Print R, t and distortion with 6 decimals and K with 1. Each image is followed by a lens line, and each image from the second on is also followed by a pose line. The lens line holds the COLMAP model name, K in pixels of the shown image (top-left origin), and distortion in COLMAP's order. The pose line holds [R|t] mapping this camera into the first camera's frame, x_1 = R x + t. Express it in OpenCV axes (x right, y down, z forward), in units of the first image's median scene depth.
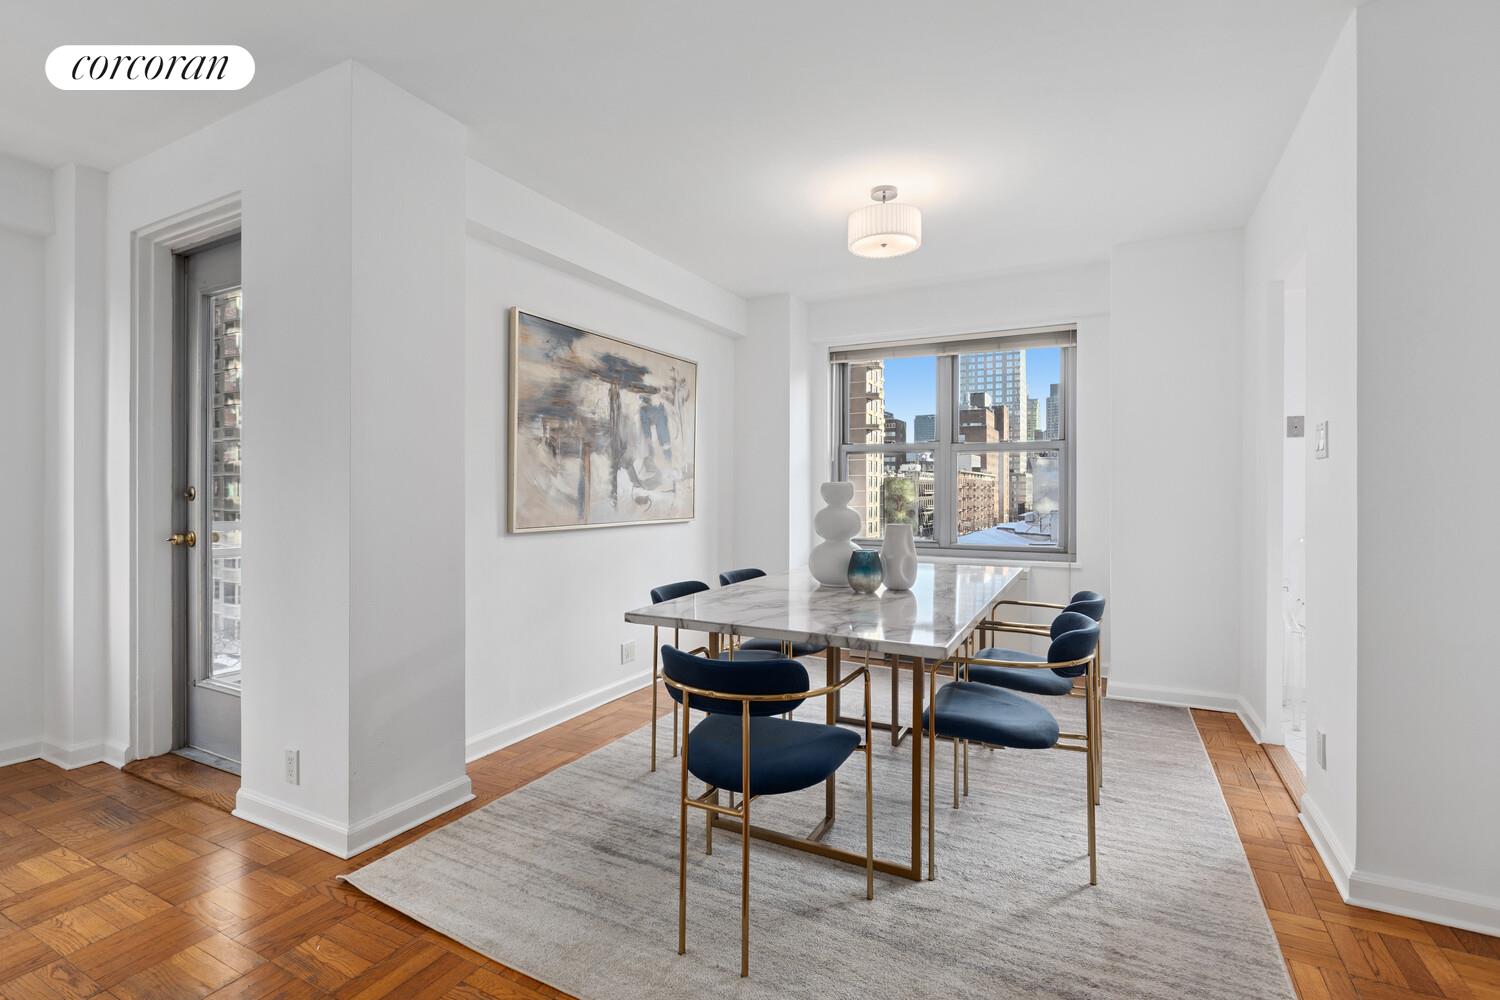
lens RADIAL K [[699.2, 0, 750.4], [0, 699.2, 487.5], [0, 0, 1]] dist [-0.012095, 0.000325]
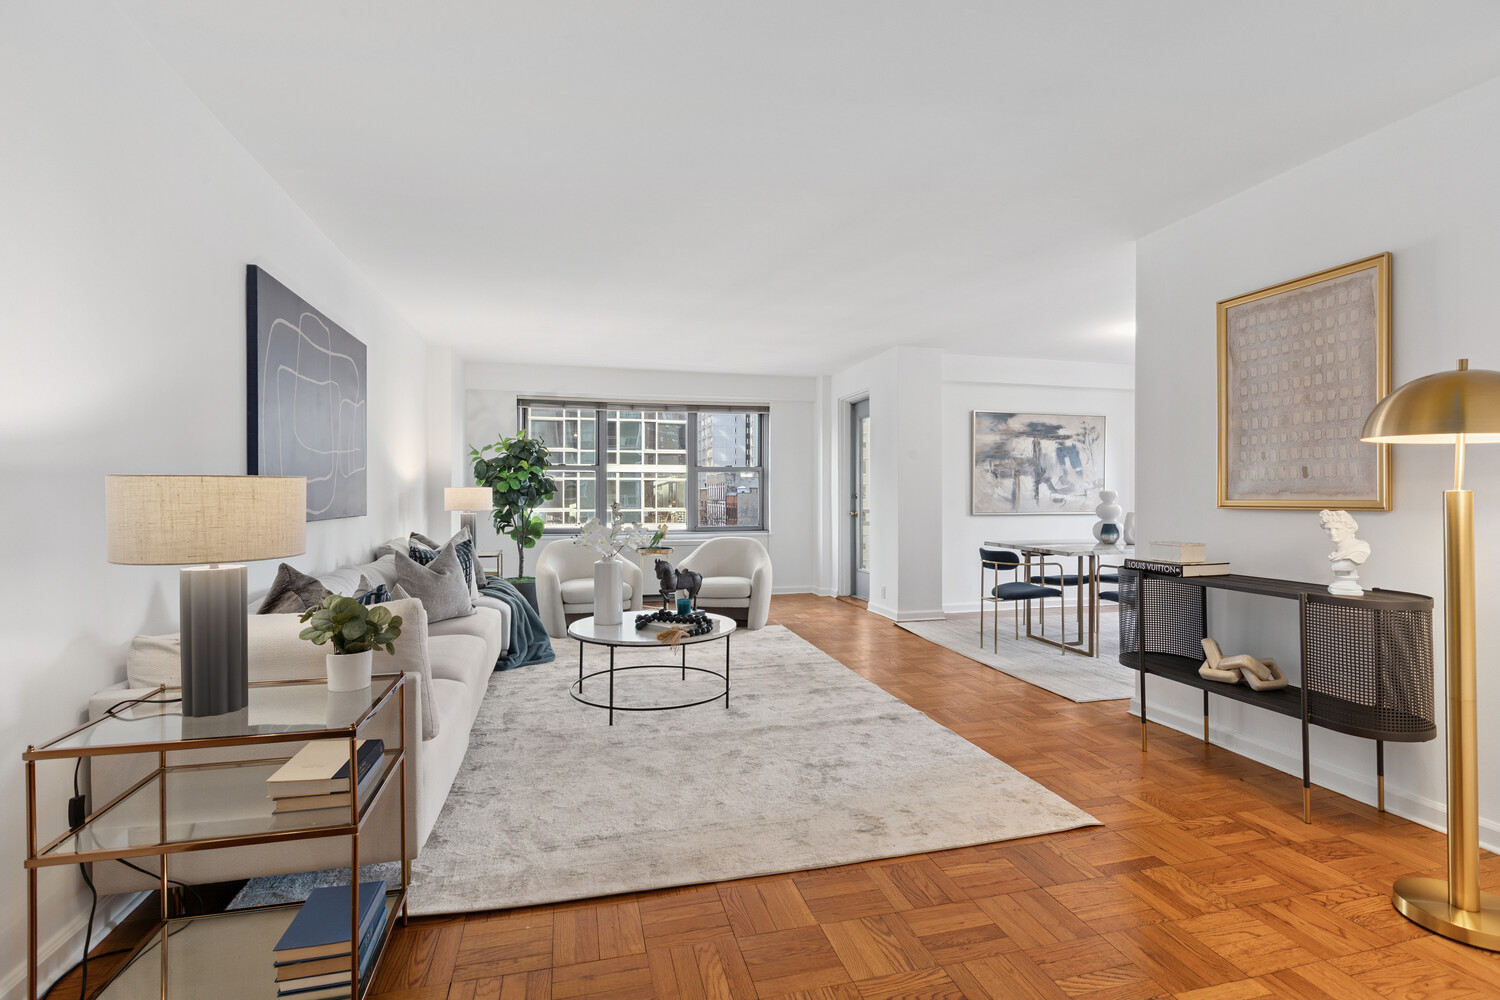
lens RADIAL K [[699.2, 0, 751.9], [0, 699.2, 494.0], [0, 0, 1]] dist [-0.012095, 0.000325]
pose [[0.667867, -0.001195, -0.744280, 0.682784], [0.003504, 0.999993, 0.001538, -0.003877], [0.744273, -0.003635, 0.667866, -0.804935]]
